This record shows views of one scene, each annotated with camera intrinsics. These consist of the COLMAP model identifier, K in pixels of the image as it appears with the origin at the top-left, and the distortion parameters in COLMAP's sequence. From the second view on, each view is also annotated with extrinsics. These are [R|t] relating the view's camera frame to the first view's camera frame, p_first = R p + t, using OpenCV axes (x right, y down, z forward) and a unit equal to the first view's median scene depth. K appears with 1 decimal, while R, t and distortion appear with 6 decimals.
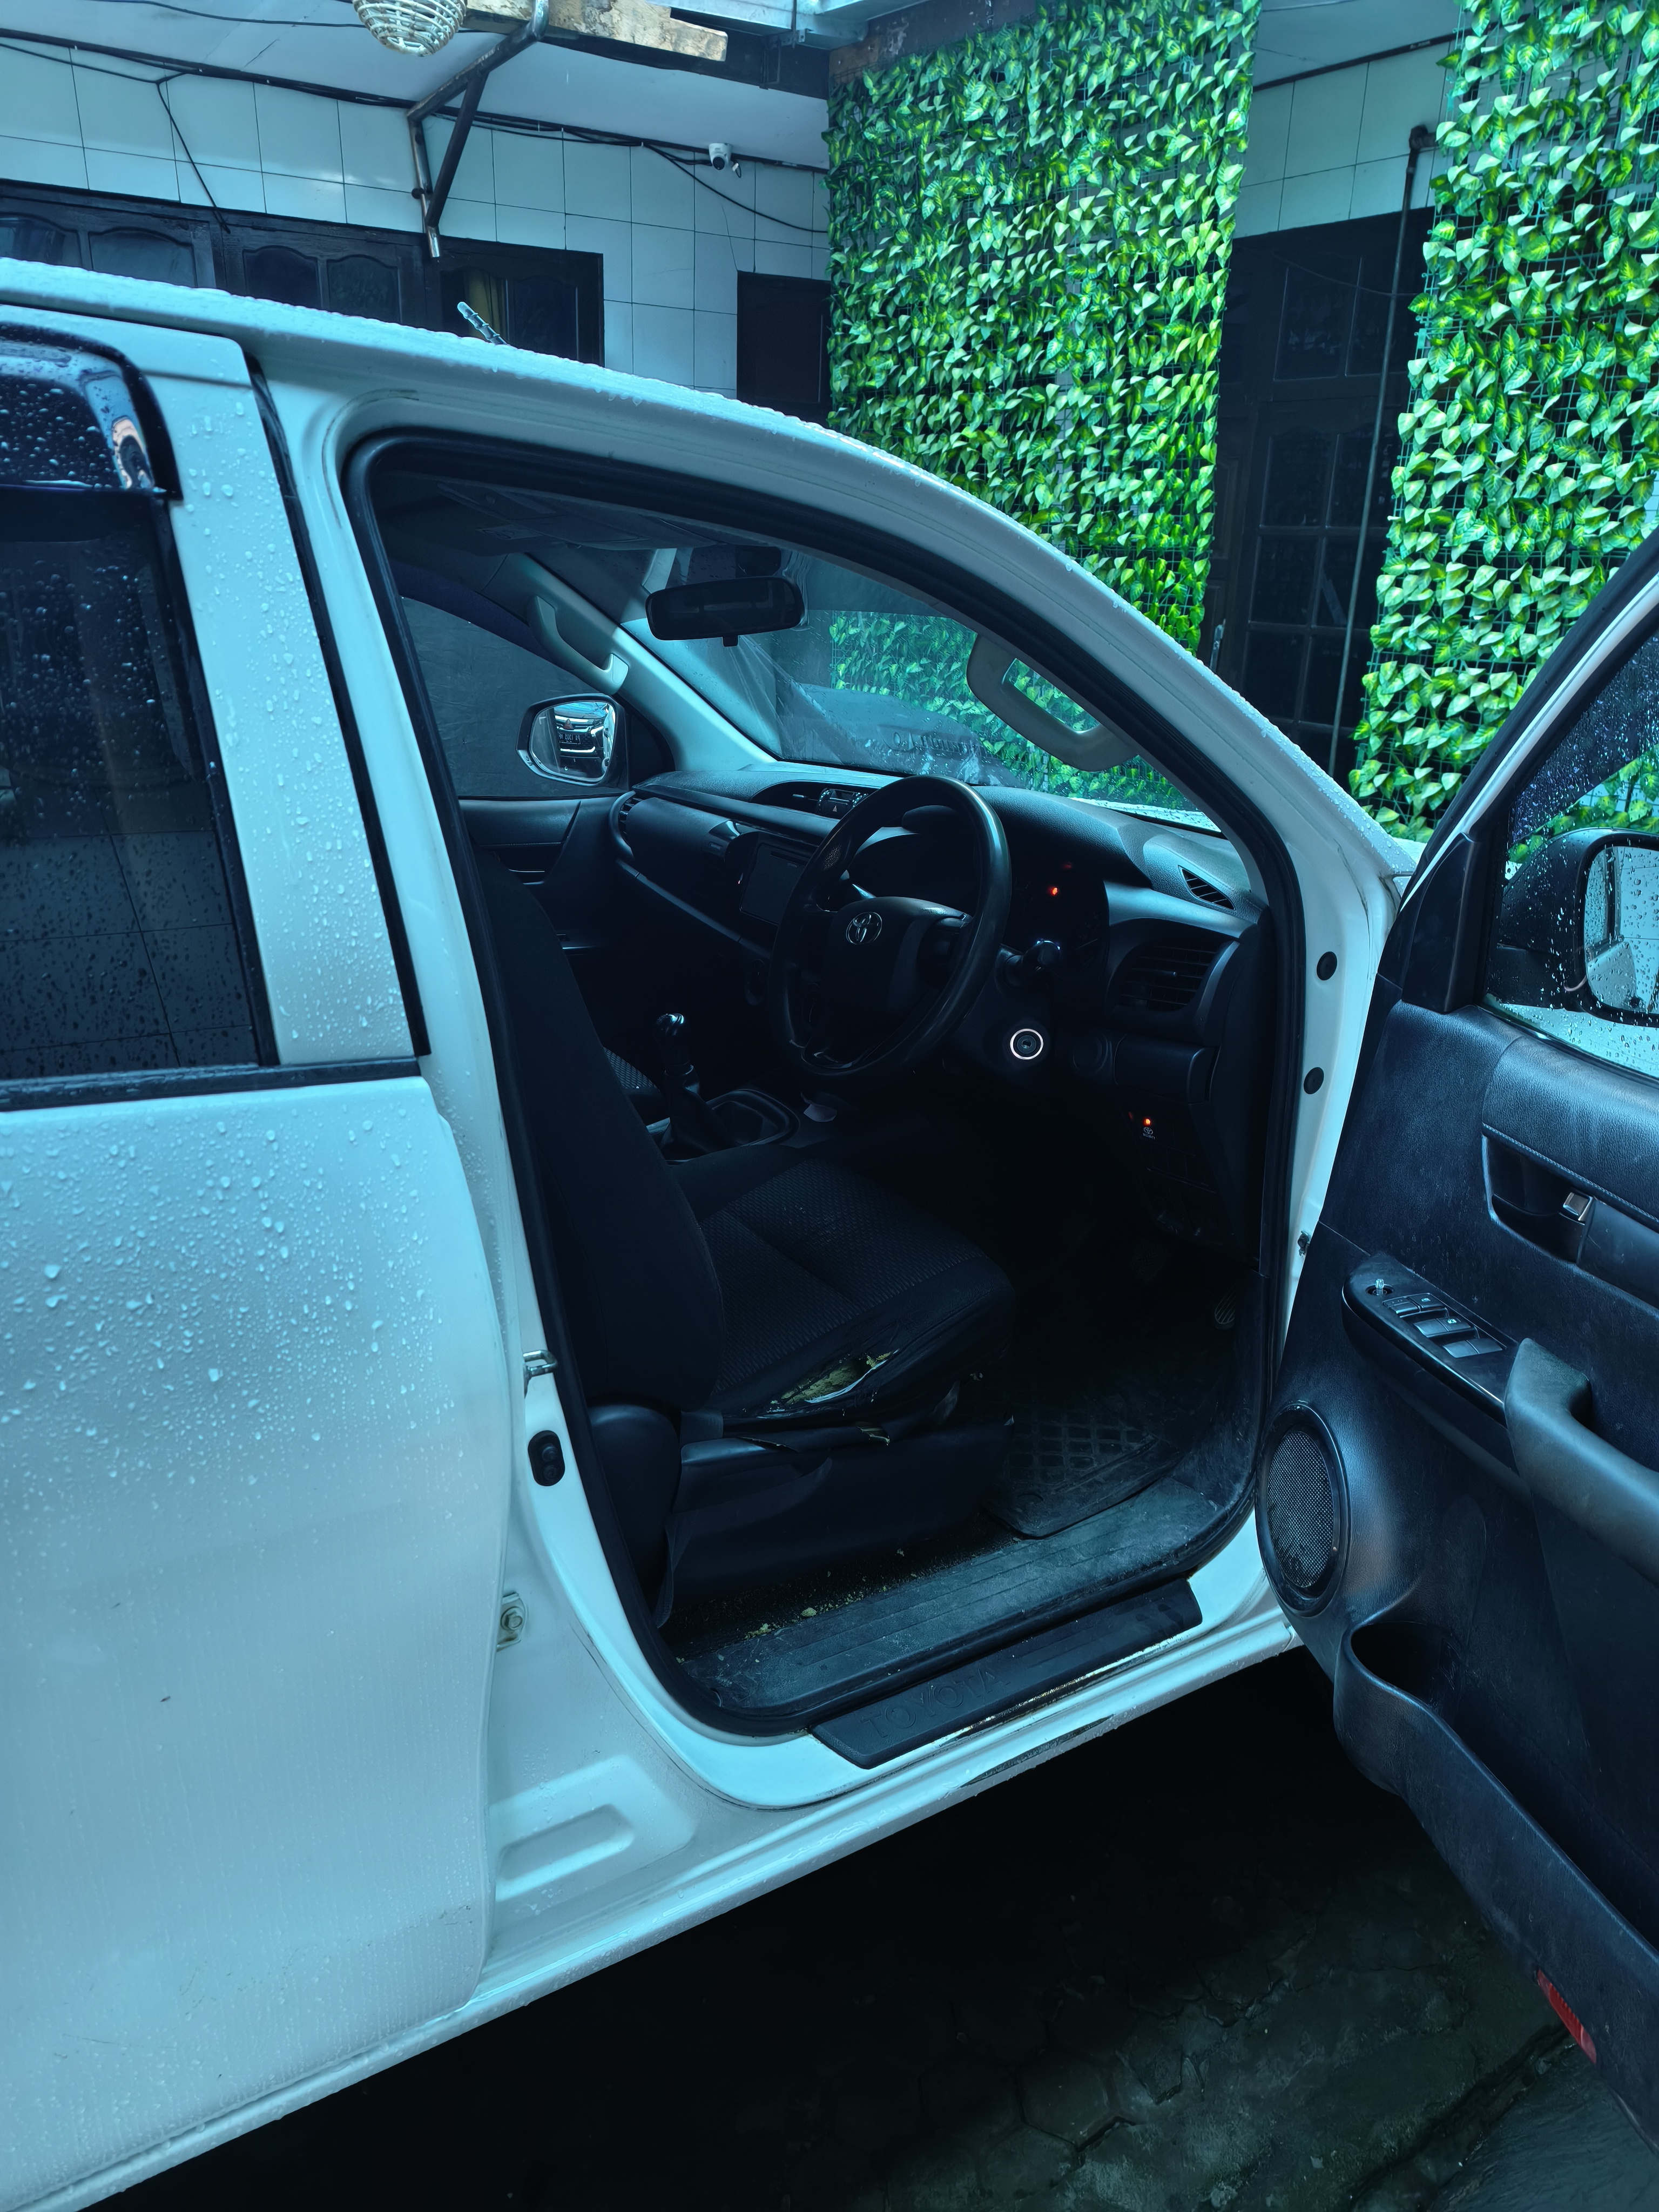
lens RADIAL K [[1473.6, 0, 829.5], [0, 1473.6, 1106.0], [0, 0, 1]] dist [0.001491, 0.002478]
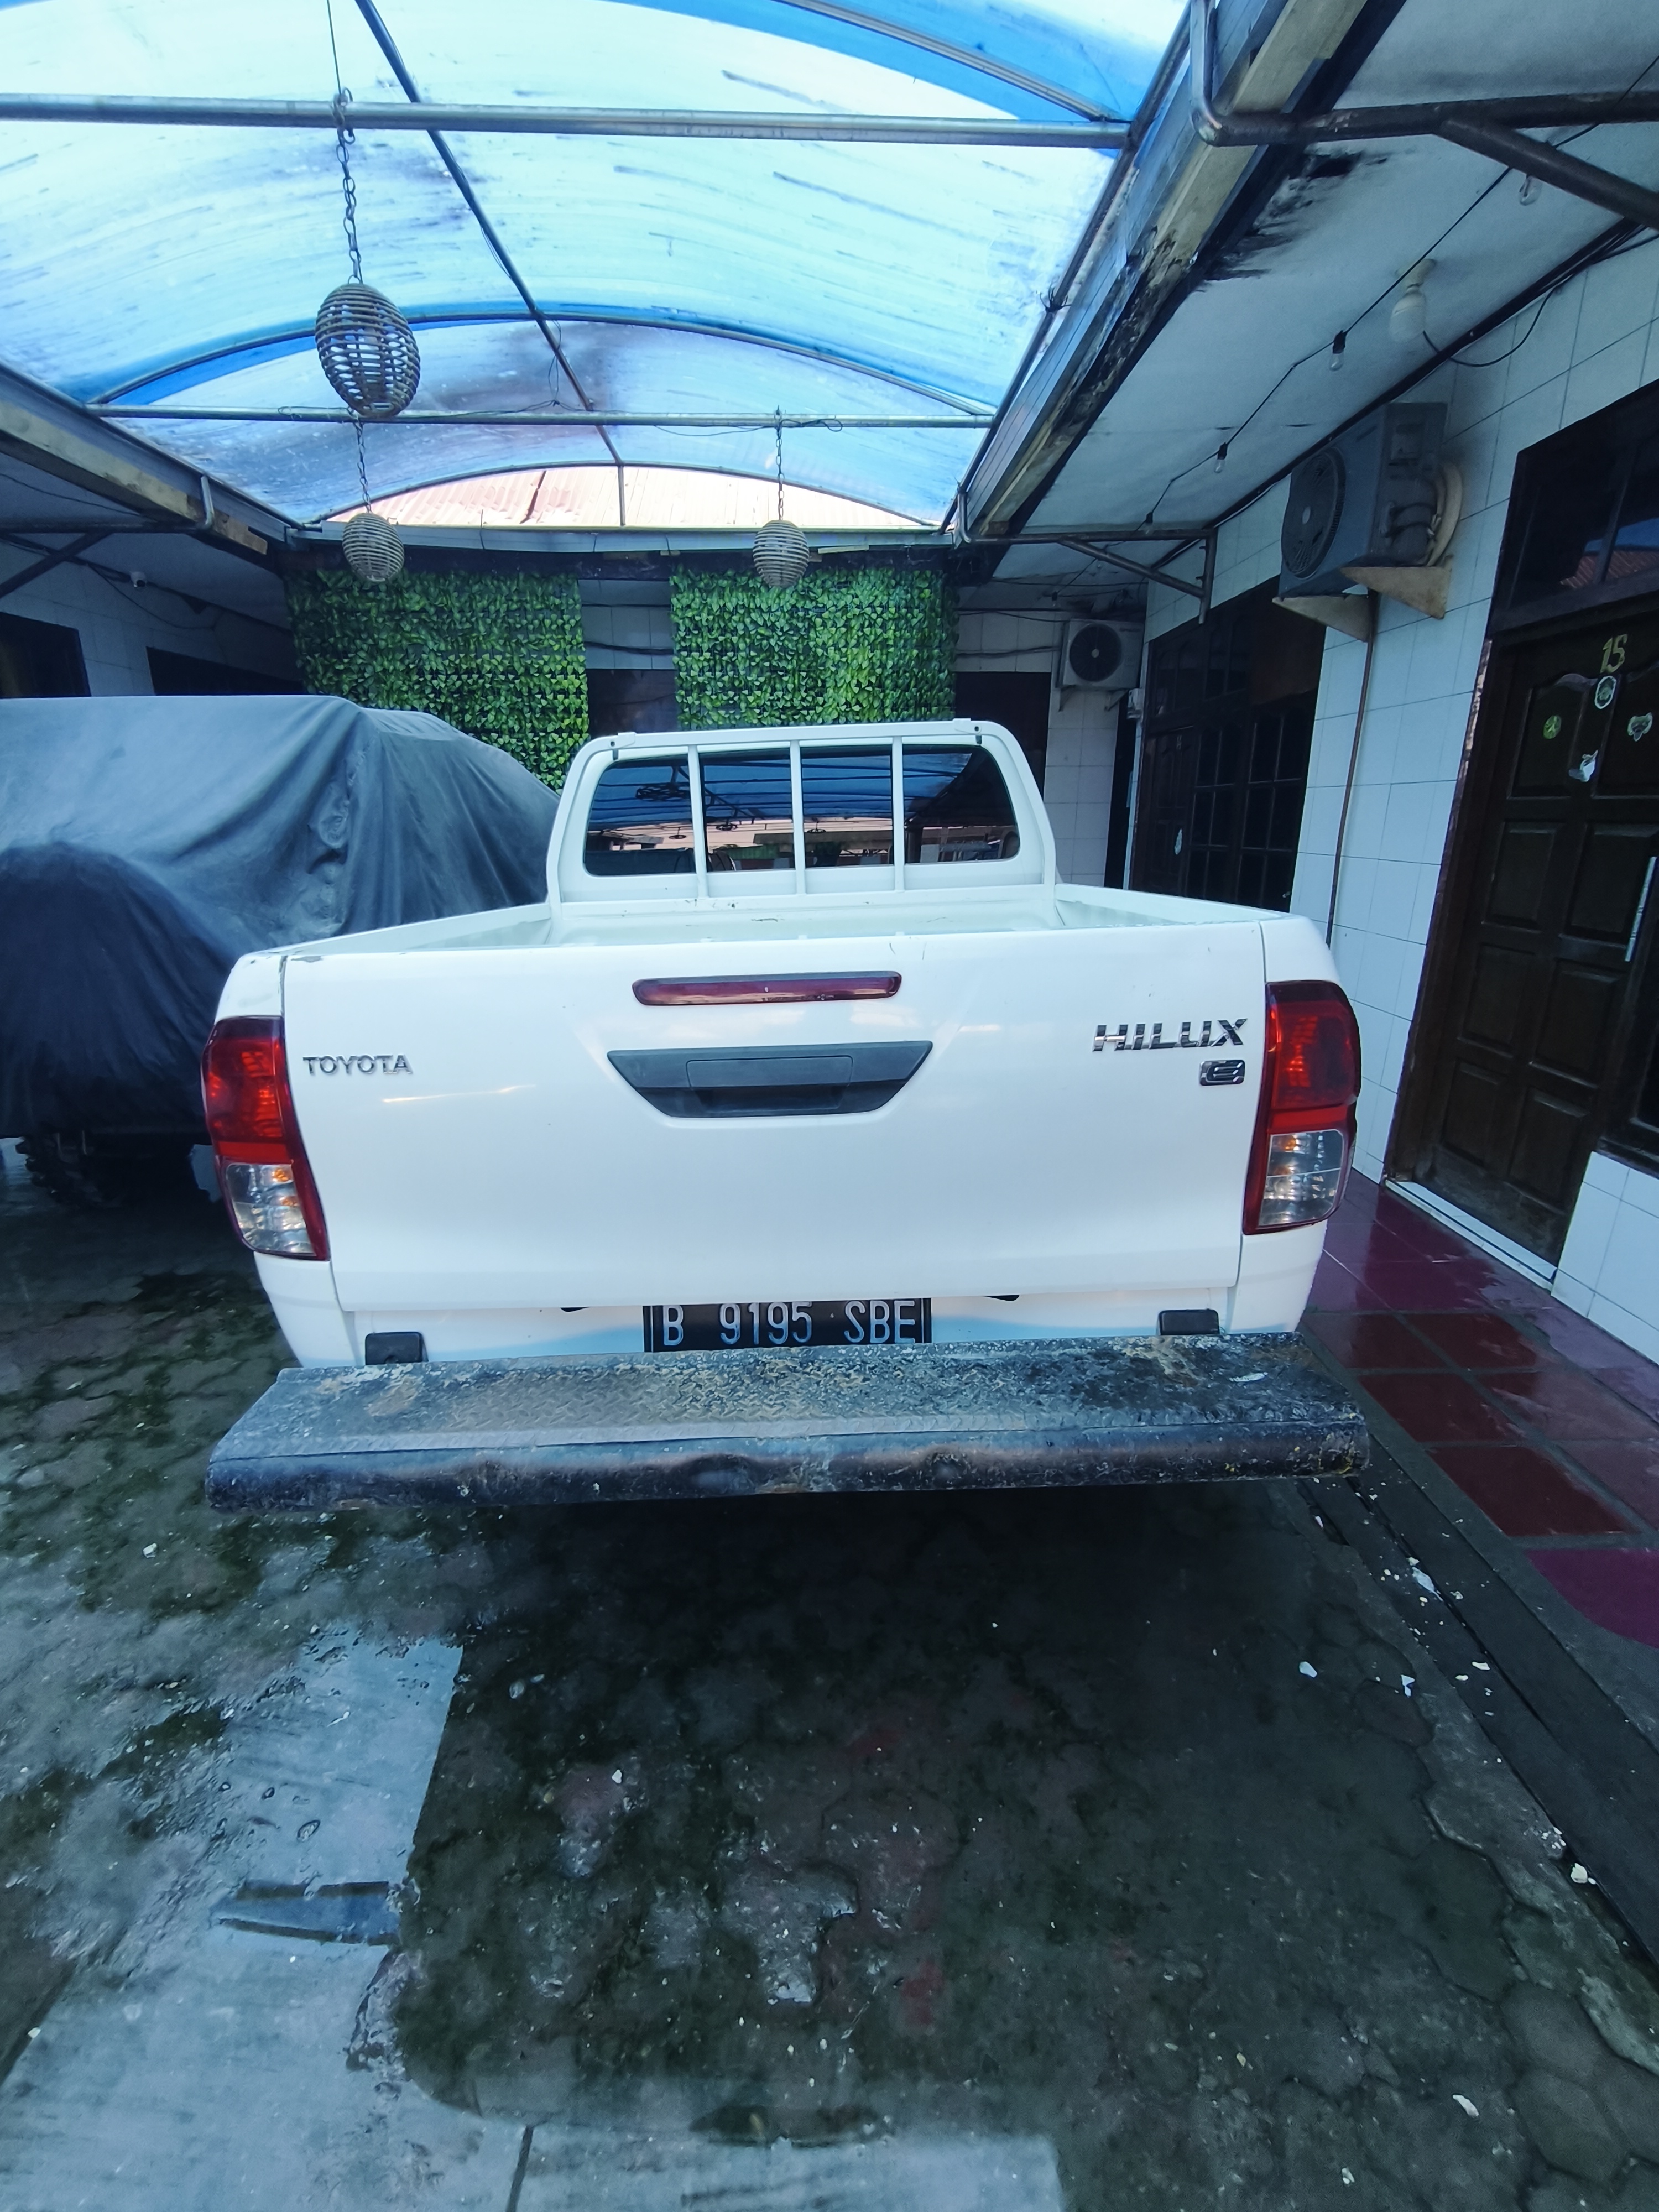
lens RADIAL K [[938.2, 0, 822.9], [0, 938.2, 1100.7], [0, 0, 1]] dist [-0.000294, 0.000067]
pose [[0.538148, -0.273877, 0.797113, -0.857466], [0.324738, 0.940095, 0.103765, 0.043396], [-0.777780, 0.203012, 0.594848, -0.111263]]
